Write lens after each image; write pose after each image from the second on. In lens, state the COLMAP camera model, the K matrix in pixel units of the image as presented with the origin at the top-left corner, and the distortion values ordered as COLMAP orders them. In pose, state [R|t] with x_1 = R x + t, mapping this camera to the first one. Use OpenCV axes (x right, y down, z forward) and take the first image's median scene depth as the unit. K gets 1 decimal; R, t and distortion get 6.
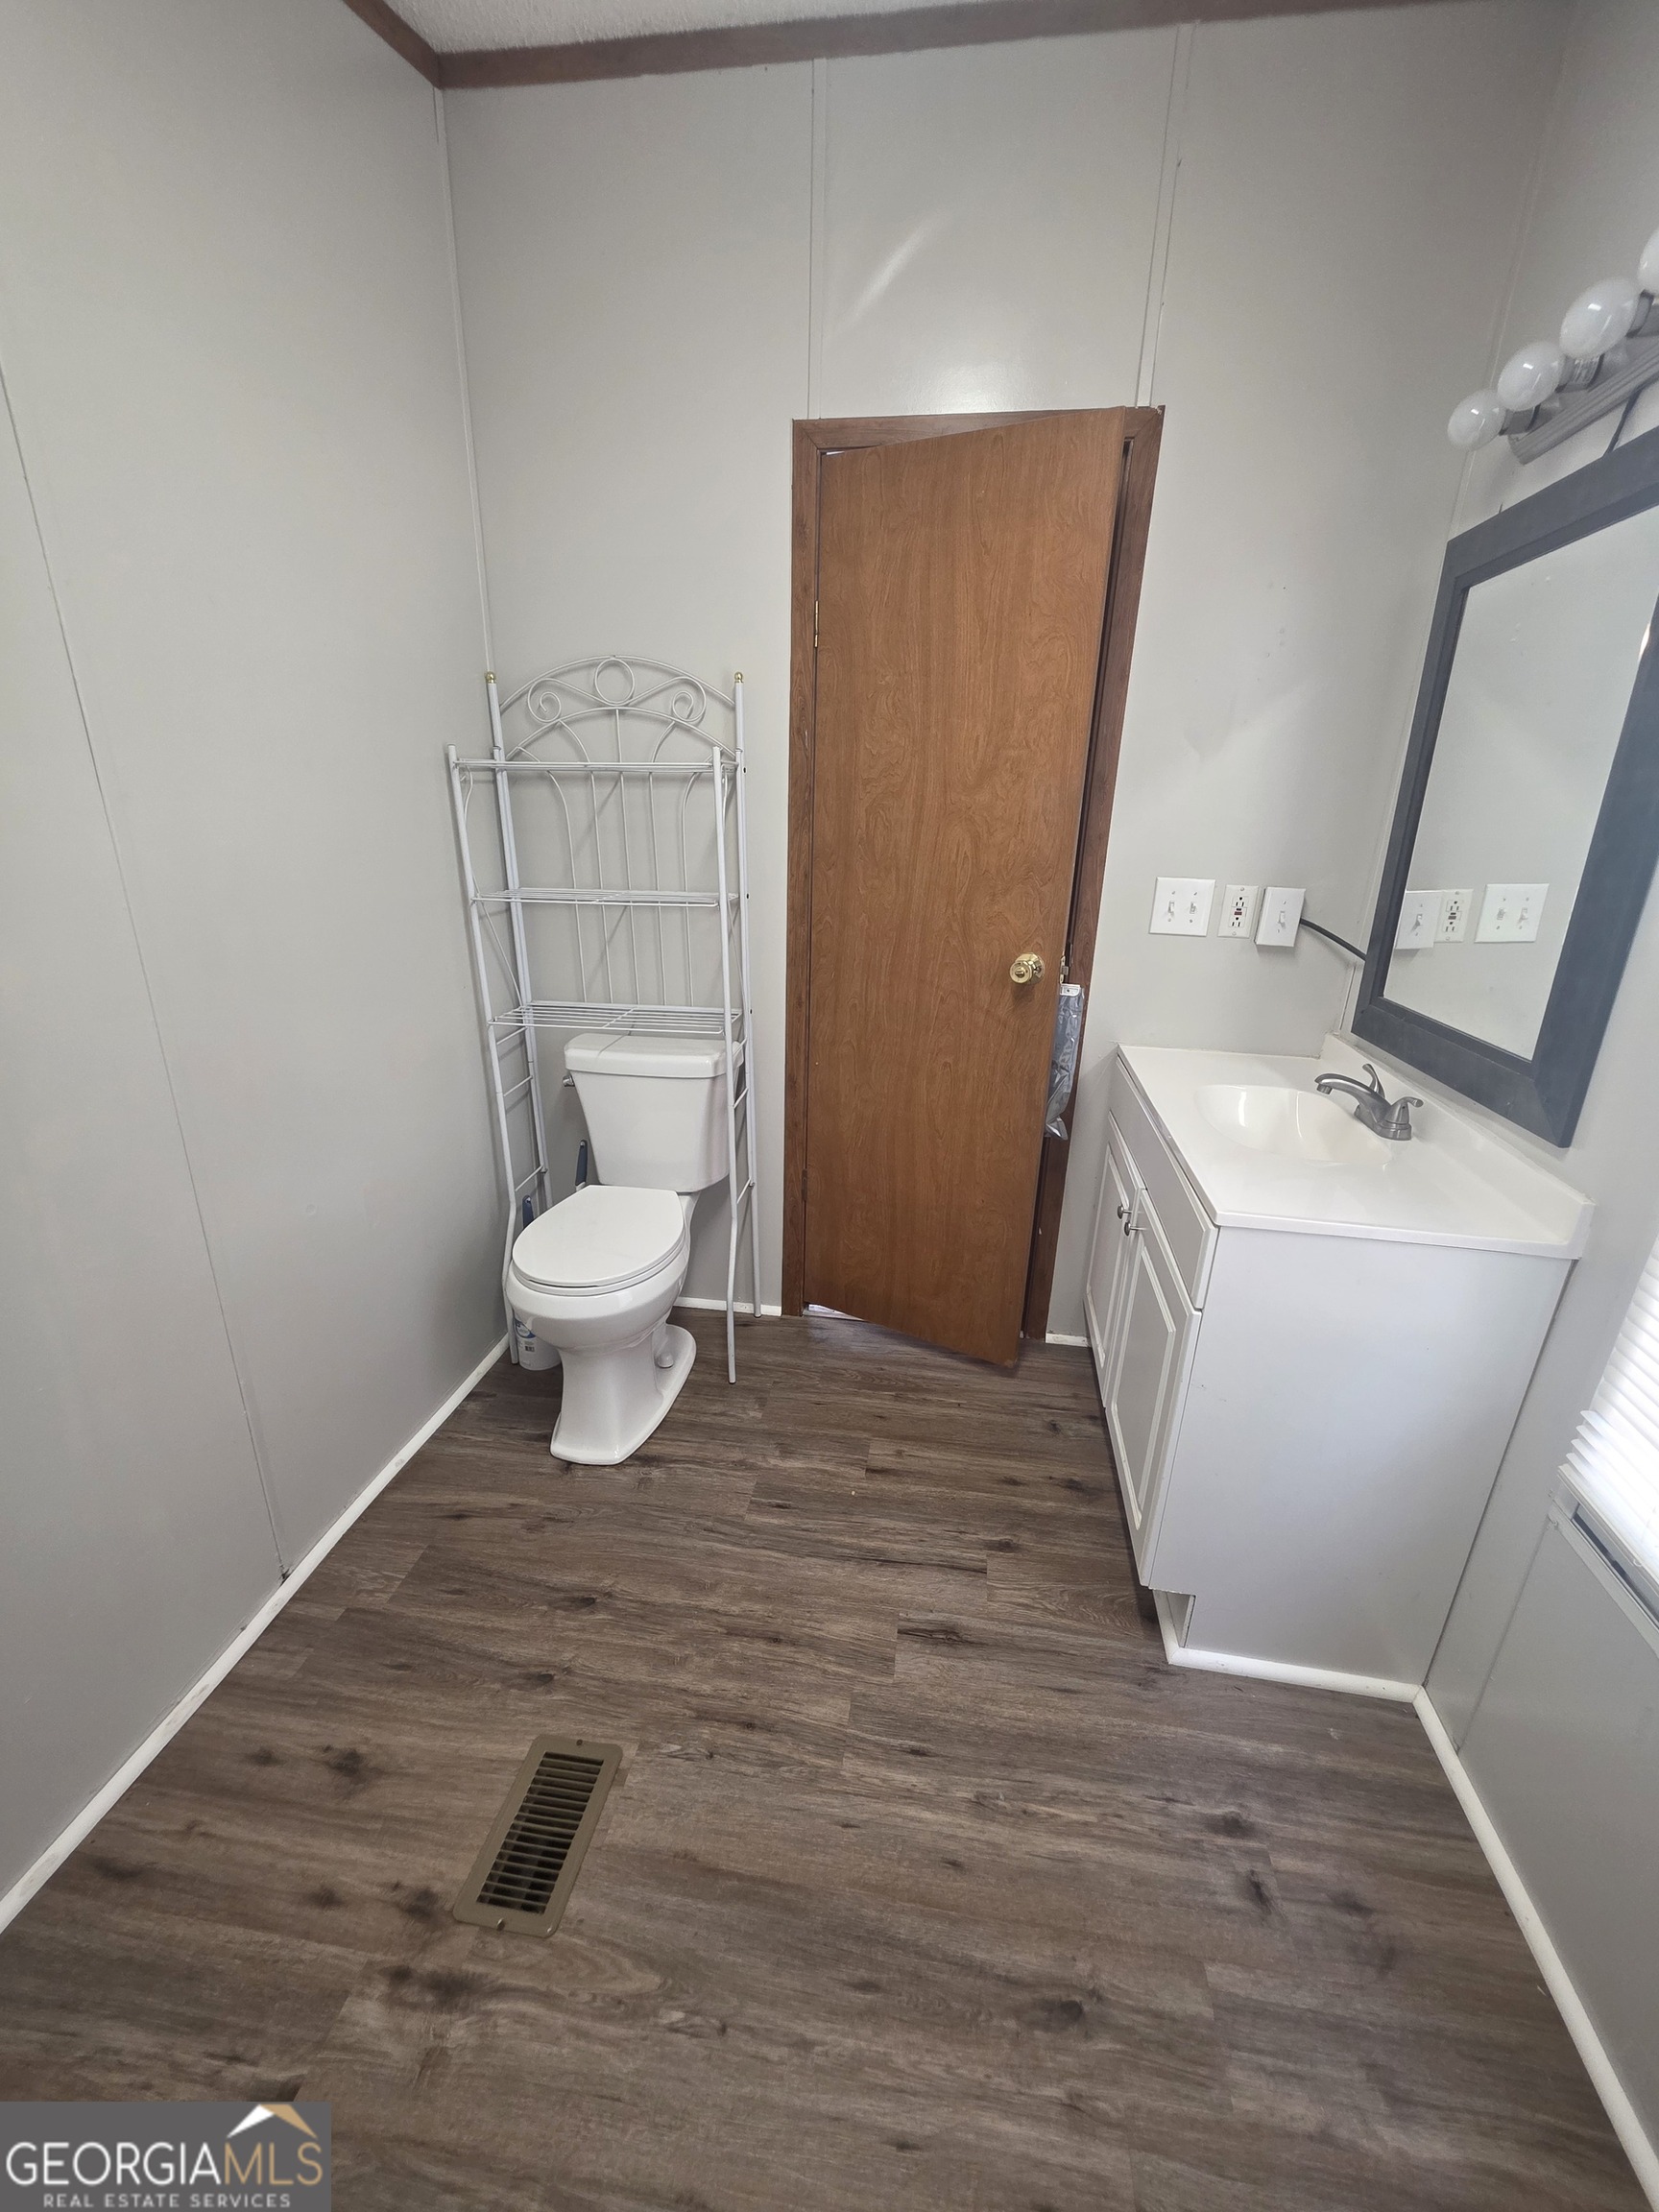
lens RADIAL K [[885.2, 0, 841.6], [0, 885.2, 1111.8], [0, 0, 1]] dist [0.003890, -0.000884]
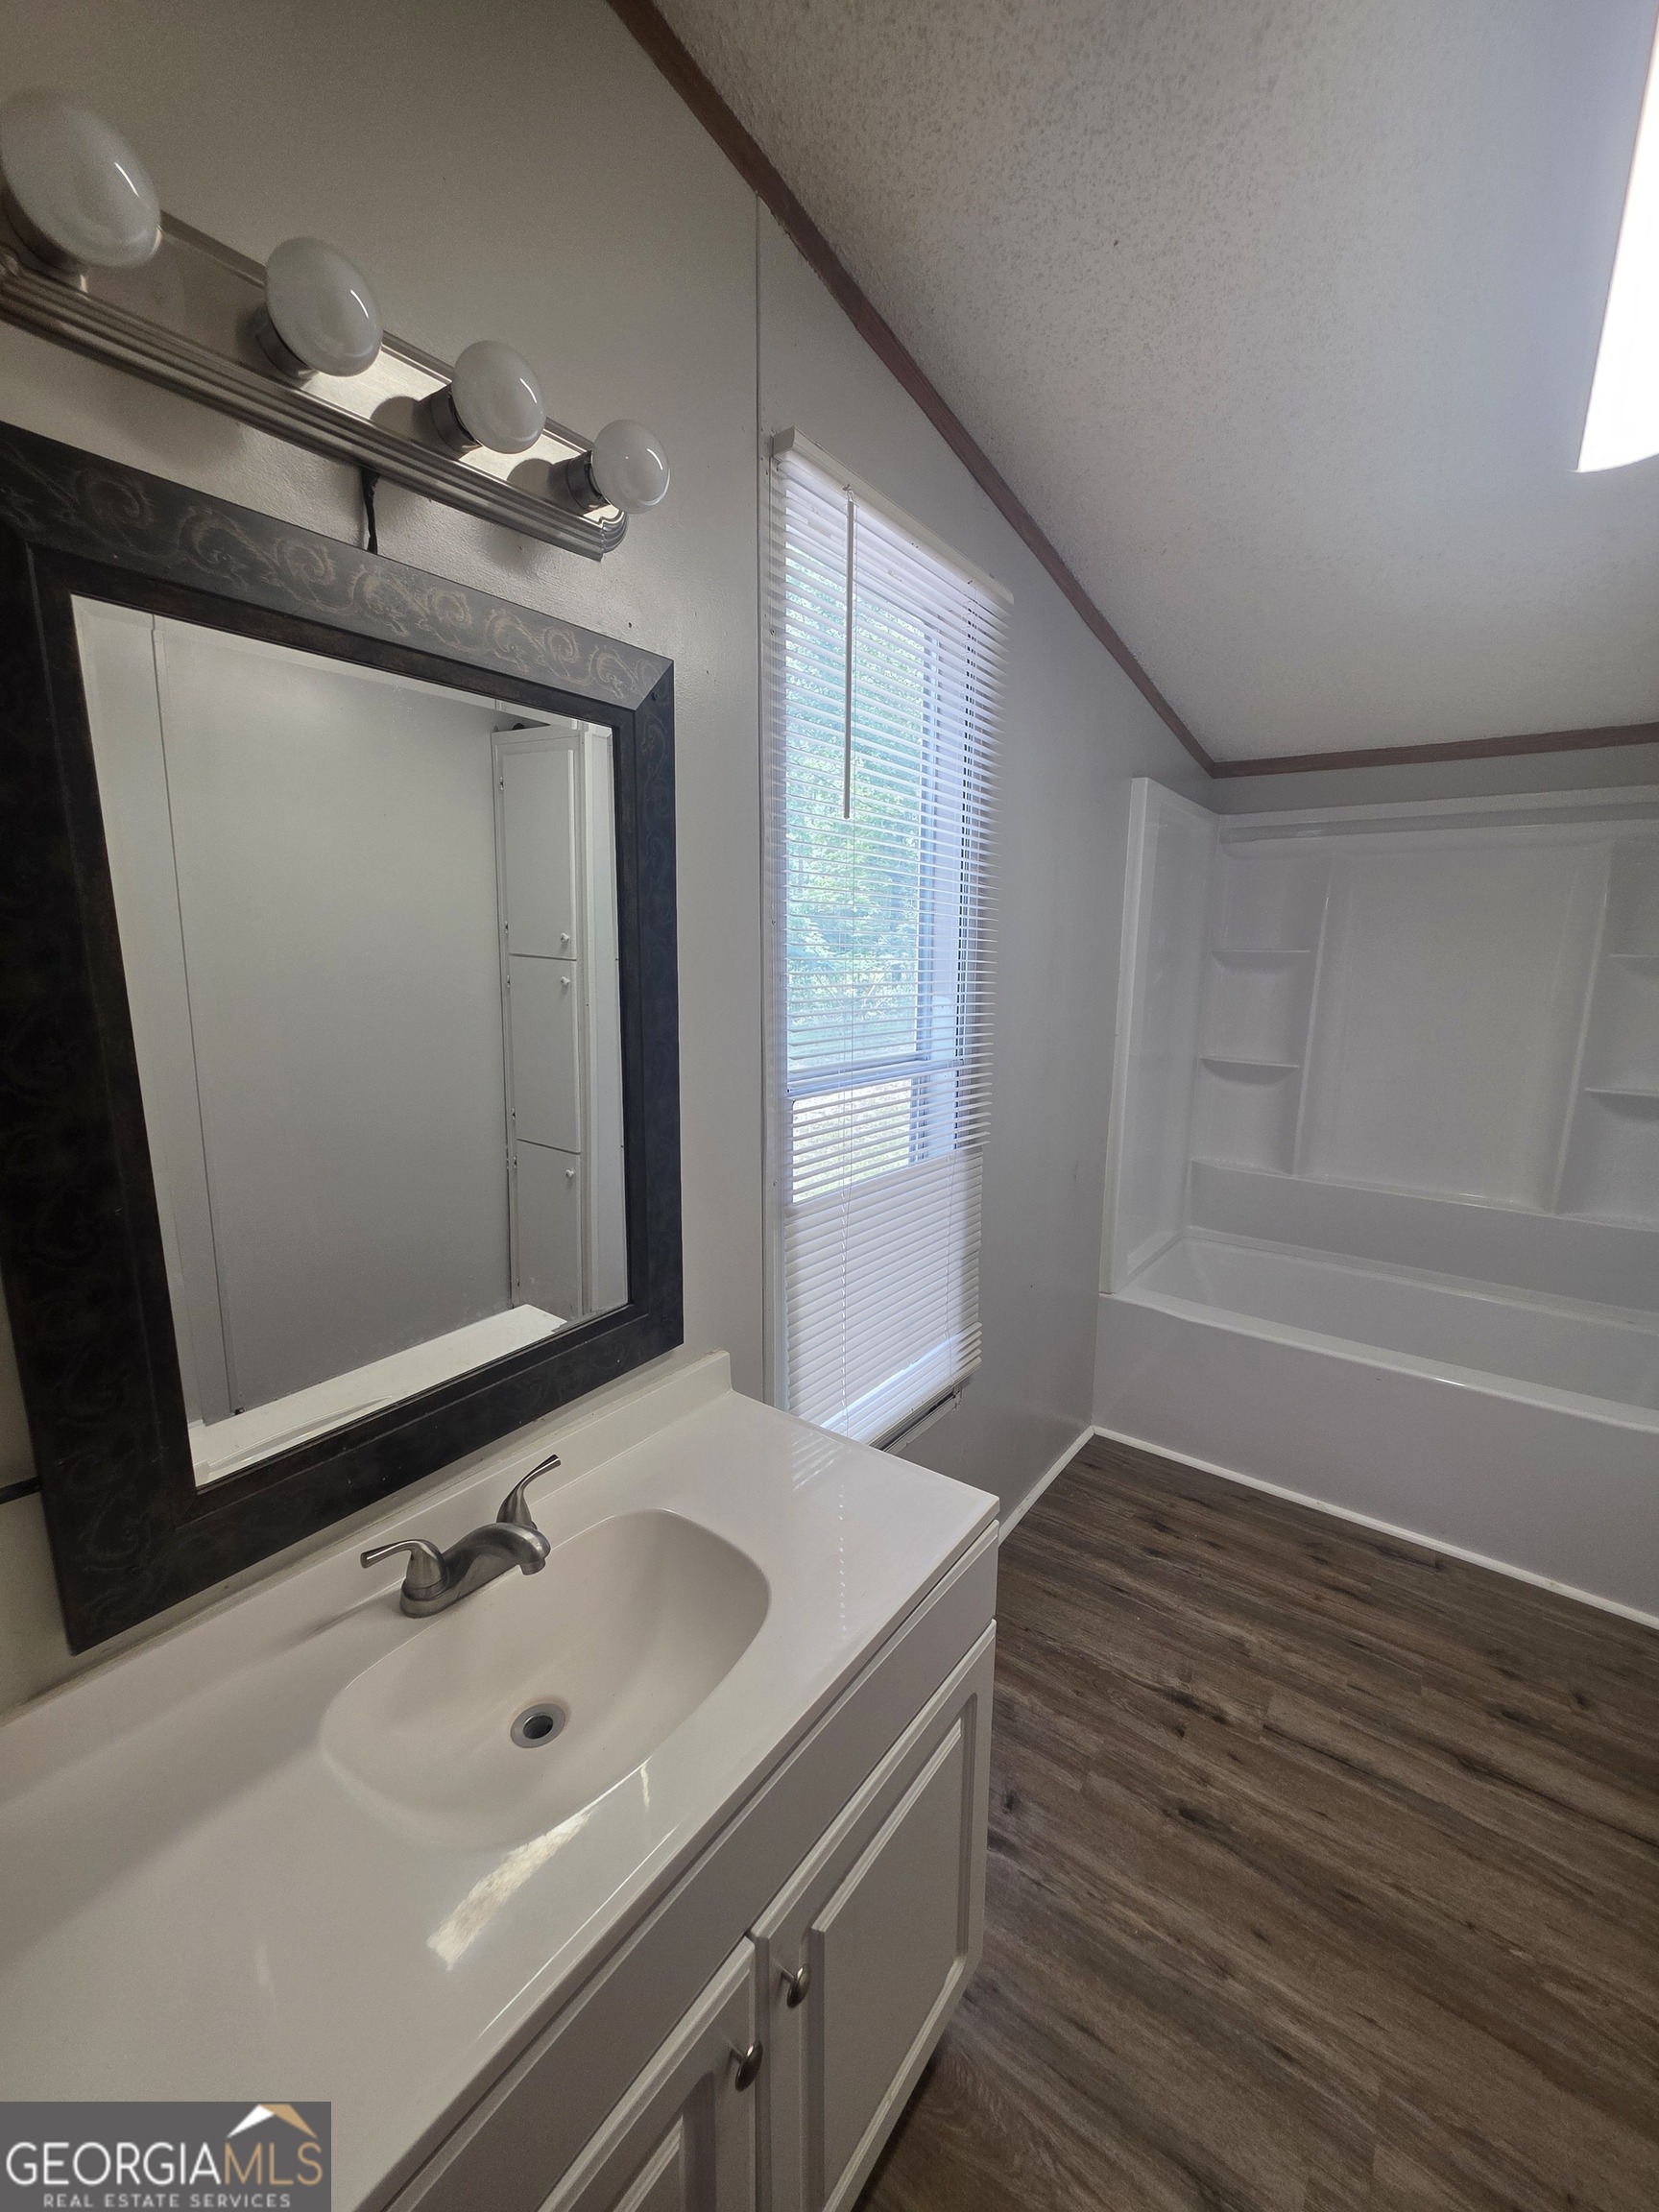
lens RADIAL K [[885.2, 0, 841.2], [0, 885.2, 1090.9], [0, 0, 1]] dist [0.003890, -0.000884]
pose [[-0.884295, -0.103641, 0.455281, 0.185652], [0.127231, 0.884676, 0.448509, -0.653590], [-0.449261, 0.454540, -0.769128, 1.545218]]
